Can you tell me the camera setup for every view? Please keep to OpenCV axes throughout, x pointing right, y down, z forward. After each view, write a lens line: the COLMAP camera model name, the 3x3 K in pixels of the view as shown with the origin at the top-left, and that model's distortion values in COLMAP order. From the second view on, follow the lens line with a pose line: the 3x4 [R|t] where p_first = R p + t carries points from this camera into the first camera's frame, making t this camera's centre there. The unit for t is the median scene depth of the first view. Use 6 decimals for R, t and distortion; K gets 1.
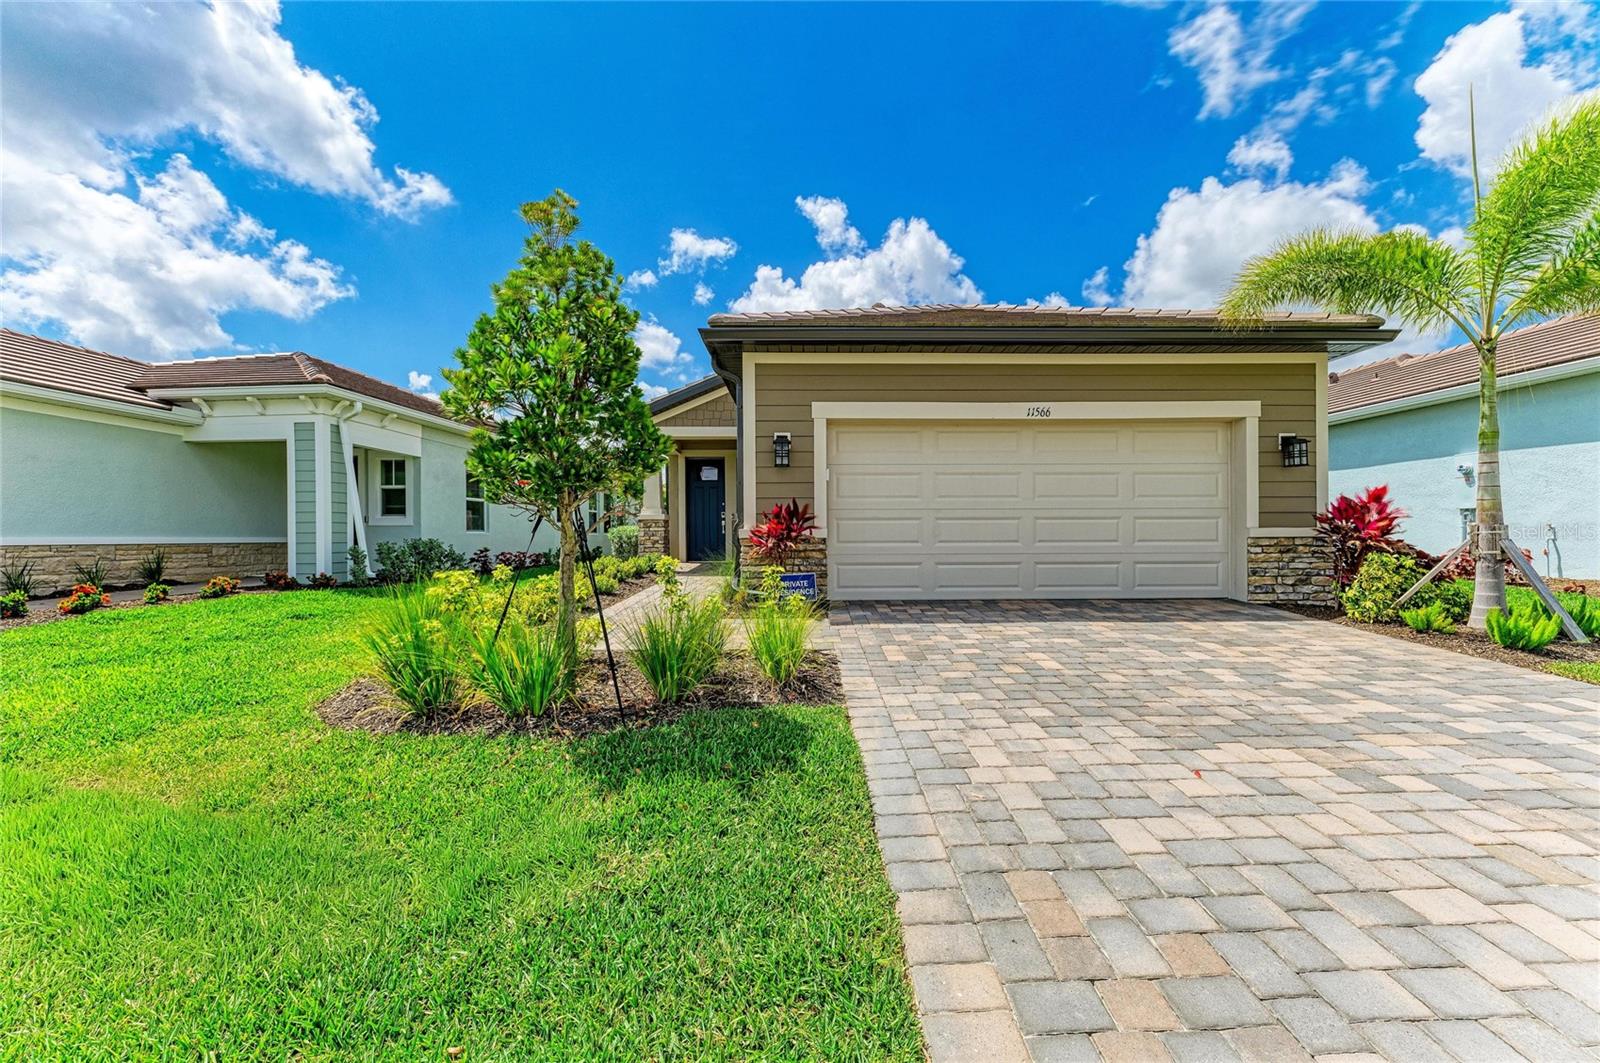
lens RADIAL K [[609.1, 0, 800.0], [0, 609.1, 531.5], [0, 0, 1]] dist [0.011207, 0.000054]
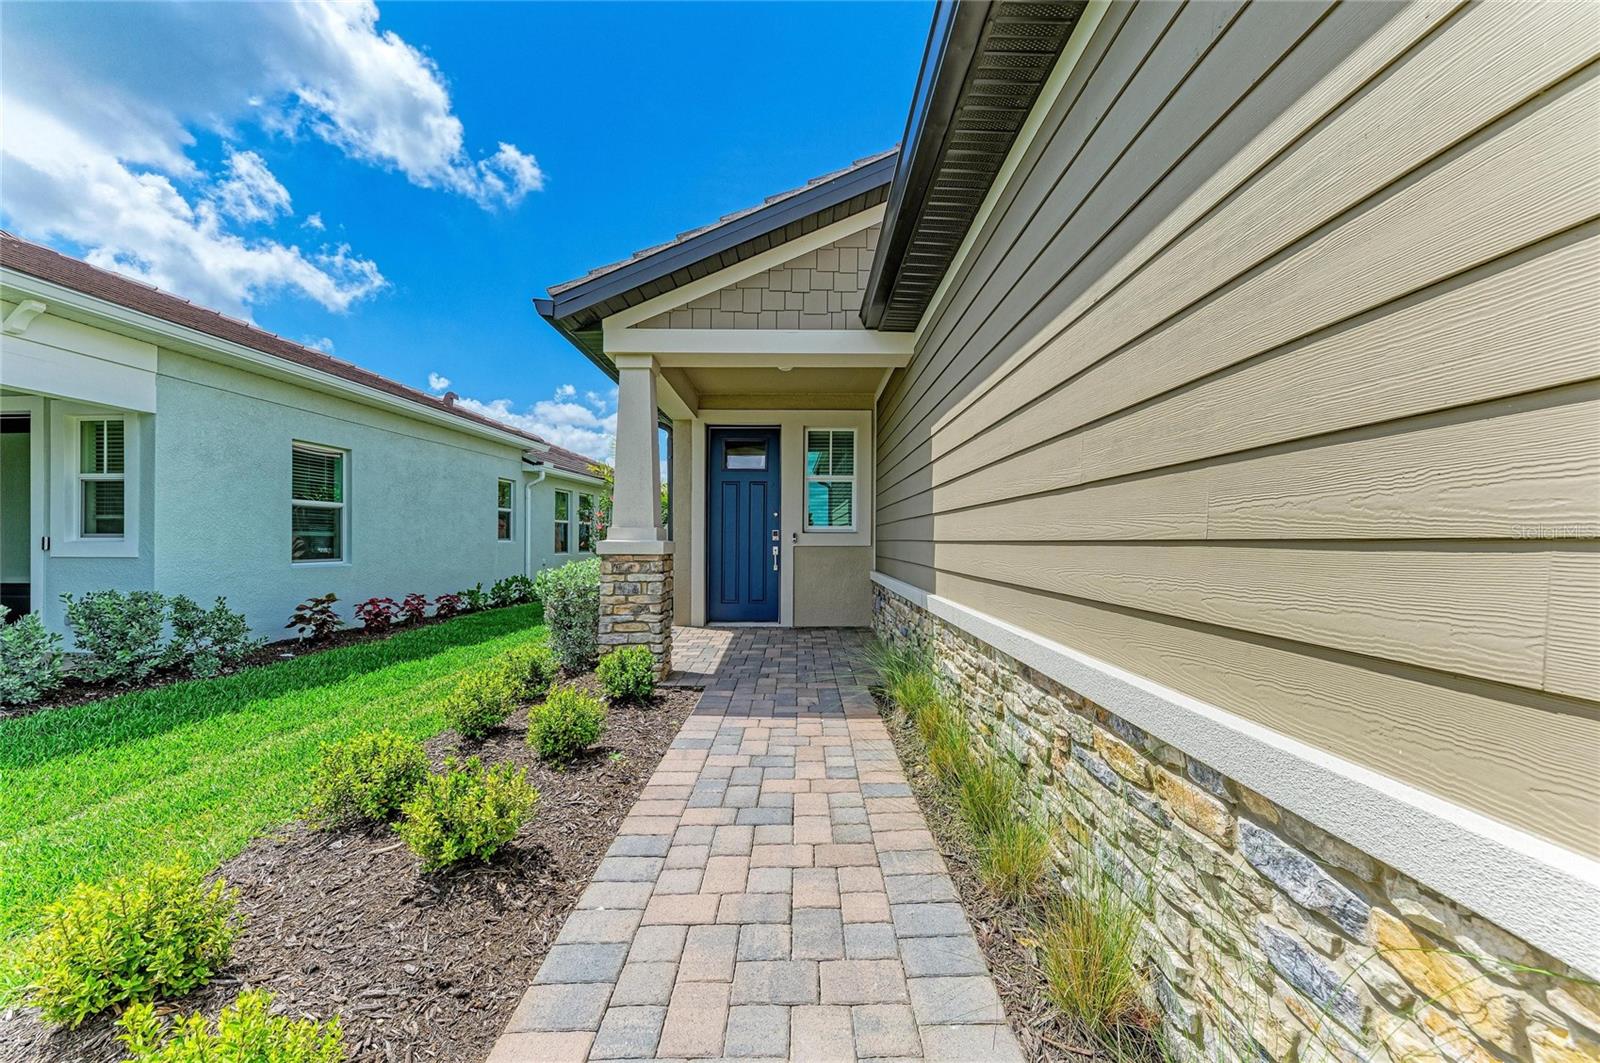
lens RADIAL K [[611.2, 0, 800.0], [0, 611.2, 531.5], [0, 0, 1]] dist [-0.011354, 0.000077]
pose [[0.999961, 0.007787, -0.004268, -0.220590], [-0.007830, 0.999918, -0.010153, -0.055452], [0.004189, 0.010186, 0.999939, 1.012463]]
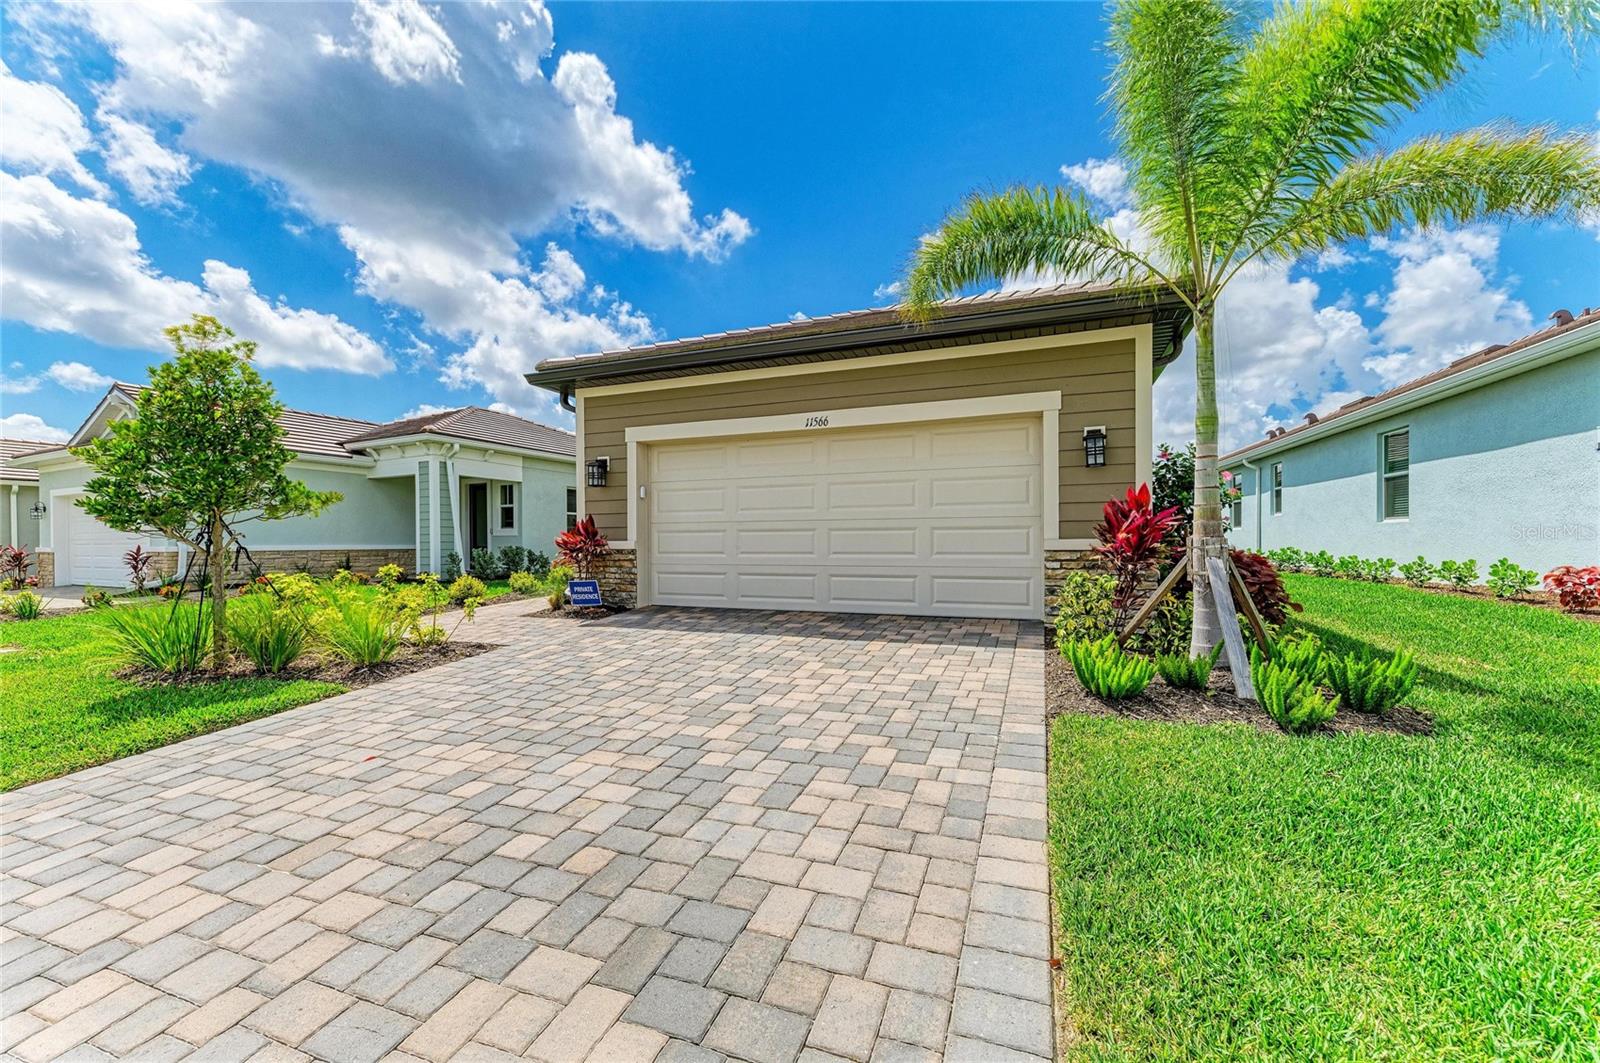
lens RADIAL K [[602.1, 0, 800.0], [0, 602.1, 531.5], [0, 0, 1]] dist [0.007895, -0.000059]
pose [[0.931155, -0.006400, -0.364567, 0.708316], [0.003350, 0.999954, -0.008998, -0.010199], [0.364608, 0.007158, 0.931134, 0.084987]]
